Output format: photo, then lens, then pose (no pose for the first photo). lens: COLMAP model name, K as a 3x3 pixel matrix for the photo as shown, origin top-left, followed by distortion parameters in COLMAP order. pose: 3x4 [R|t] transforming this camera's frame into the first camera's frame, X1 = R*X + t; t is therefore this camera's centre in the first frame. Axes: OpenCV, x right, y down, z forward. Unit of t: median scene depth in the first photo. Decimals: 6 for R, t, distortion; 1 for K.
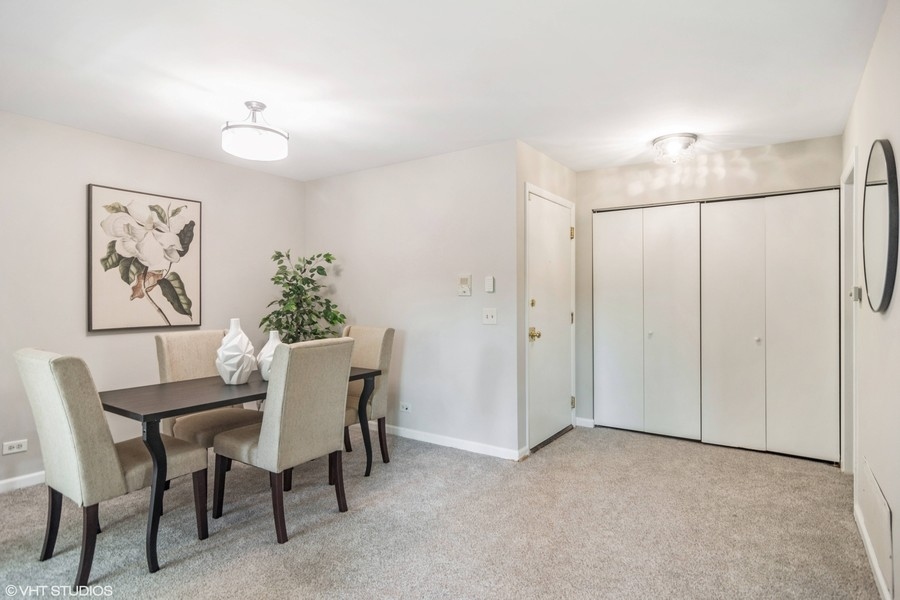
lens RADIAL K [[482.4, 0, 451.4], [0, 482.4, 296.4], [0, 0, 1]] dist [0.000480, 0.000555]
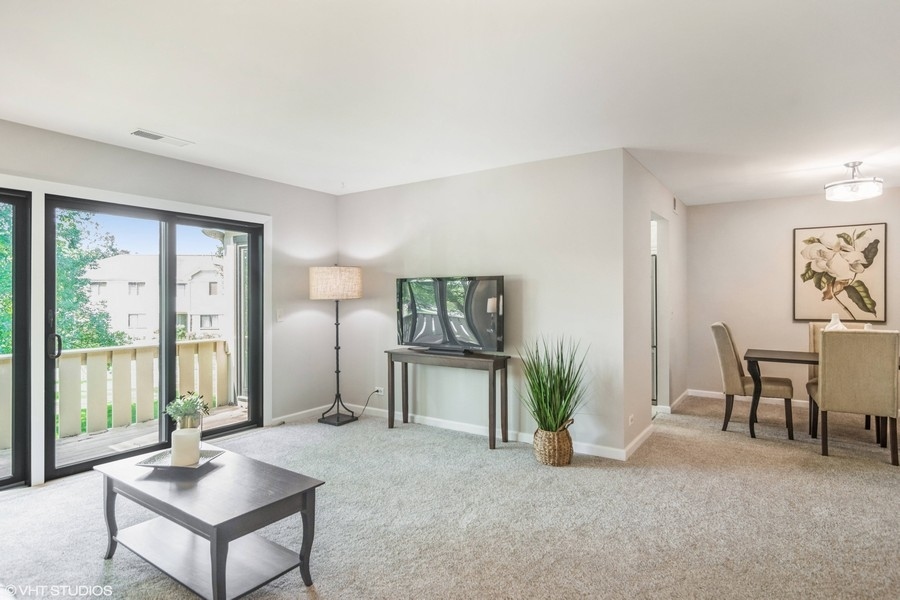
lens RADIAL K [[482.4, 0, 451.4], [0, 482.4, 296.4], [0, 0, 1]] dist [0.000480, 0.000555]
pose [[0.010061, 0.002162, -0.999947, 0.780363], [-0.000384, 0.999998, 0.002159, -0.008277], [0.999949, 0.000363, 0.010062, -0.150159]]
